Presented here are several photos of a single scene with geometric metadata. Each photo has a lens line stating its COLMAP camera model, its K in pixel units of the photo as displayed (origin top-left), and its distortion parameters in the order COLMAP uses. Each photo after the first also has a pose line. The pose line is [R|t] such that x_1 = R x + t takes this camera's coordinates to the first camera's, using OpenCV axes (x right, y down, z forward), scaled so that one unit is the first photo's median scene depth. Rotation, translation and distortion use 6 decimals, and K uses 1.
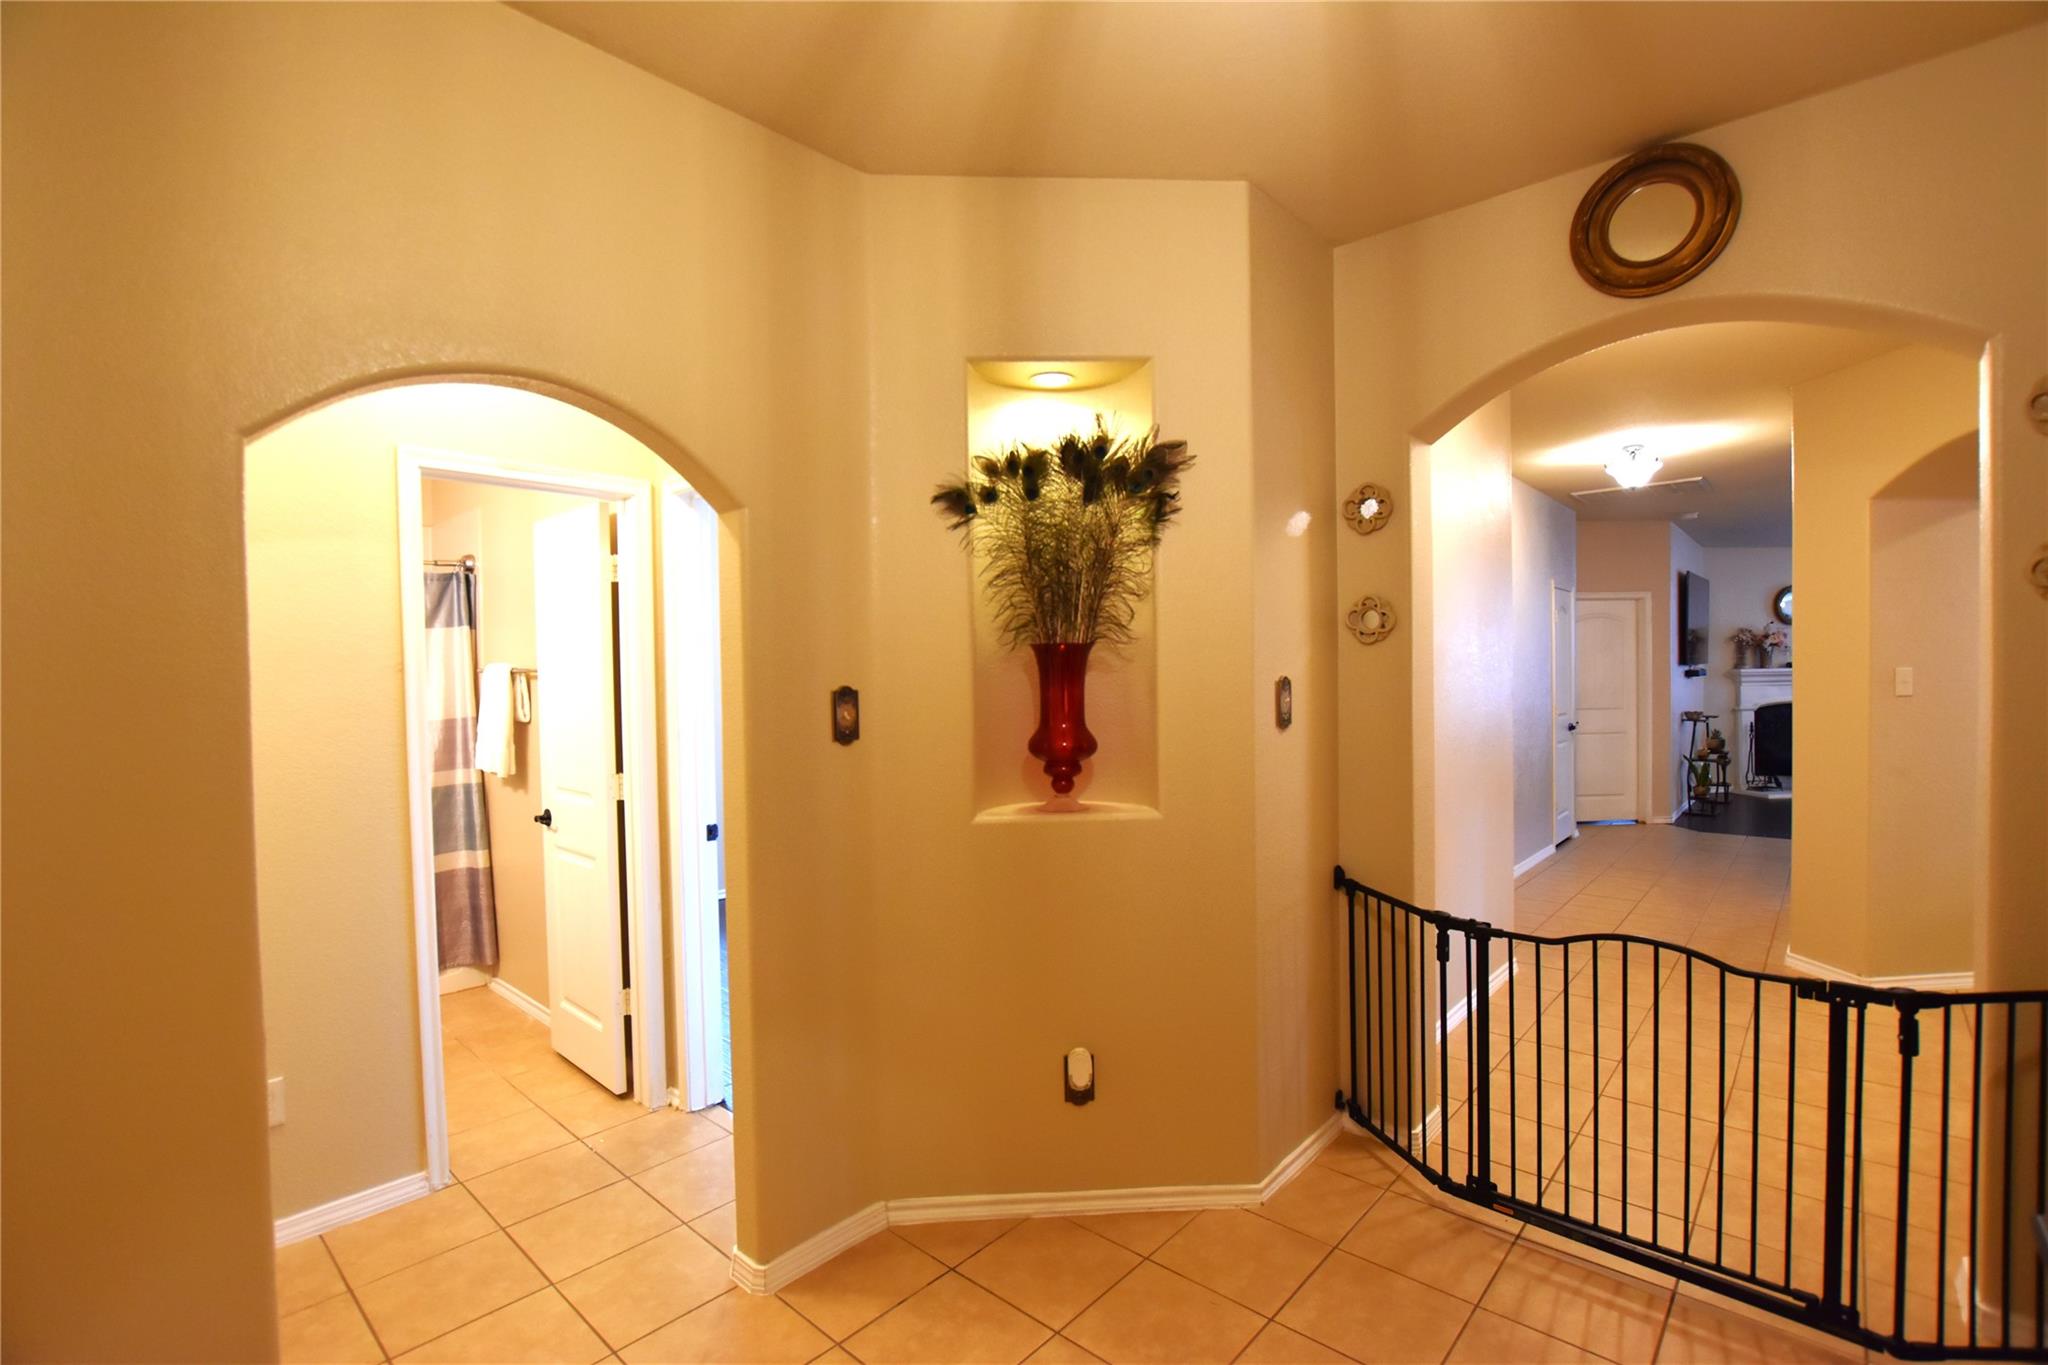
lens RADIAL K [[940.7, 0, 1024.0], [0, 940.7, 682.5], [0, 0, 1]] dist [-0.025369, 0.005109]
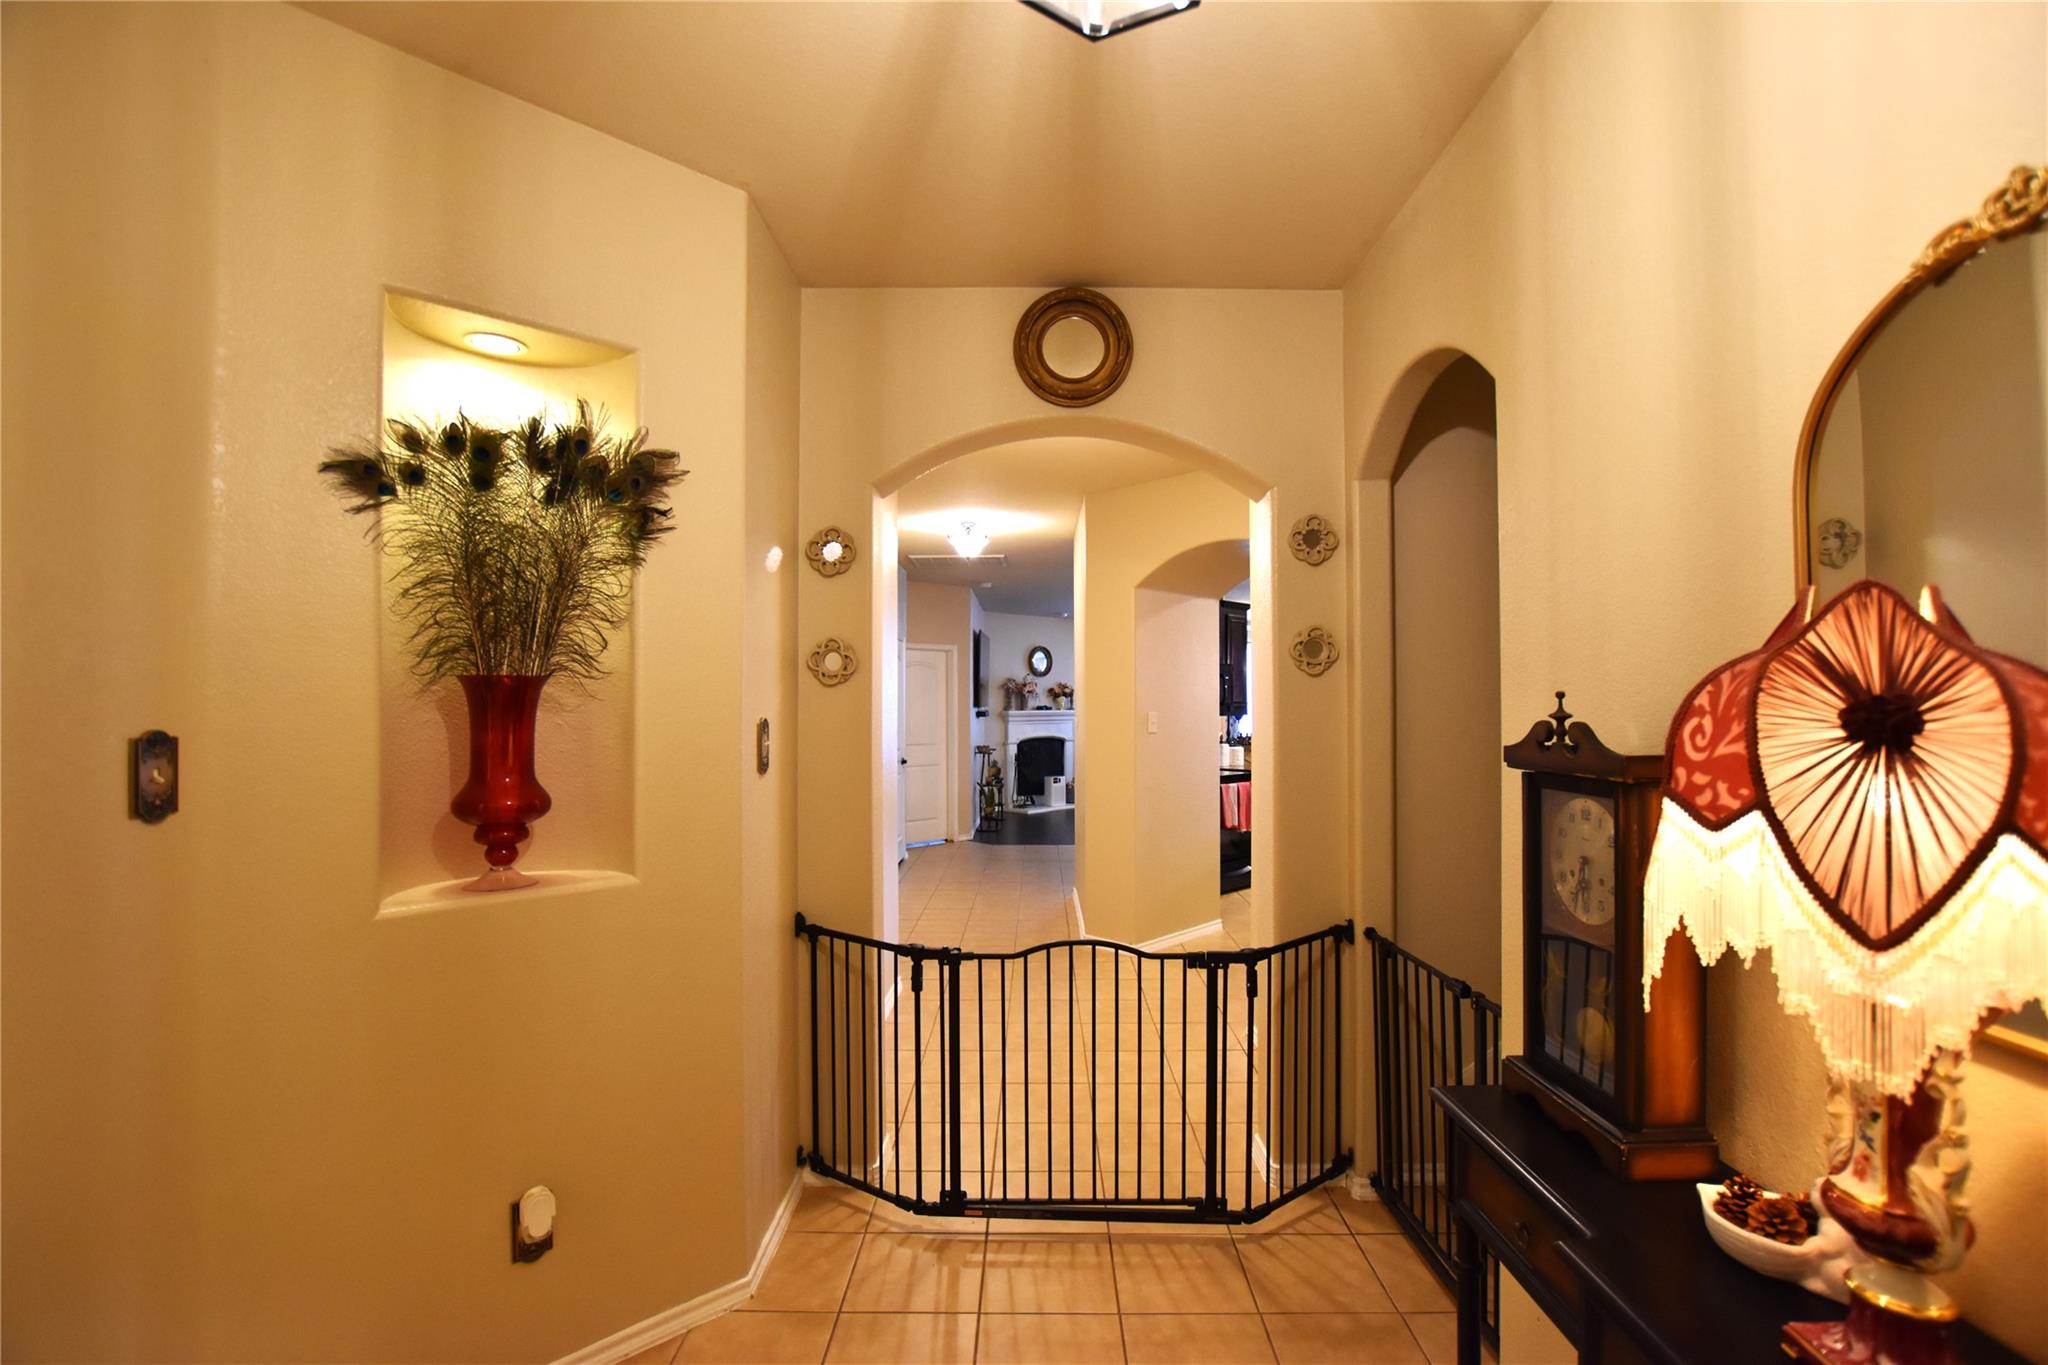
lens RADIAL K [[940.7, 0, 1024.0], [0, 940.7, 682.5], [0, 0, 1]] dist [-0.025369, 0.005109]
pose [[0.739276, 0.028724, 0.672790, -0.170901], [-0.002383, 0.999195, -0.040040, -0.005288], [-0.673399, 0.027997, 0.738749, 0.127834]]
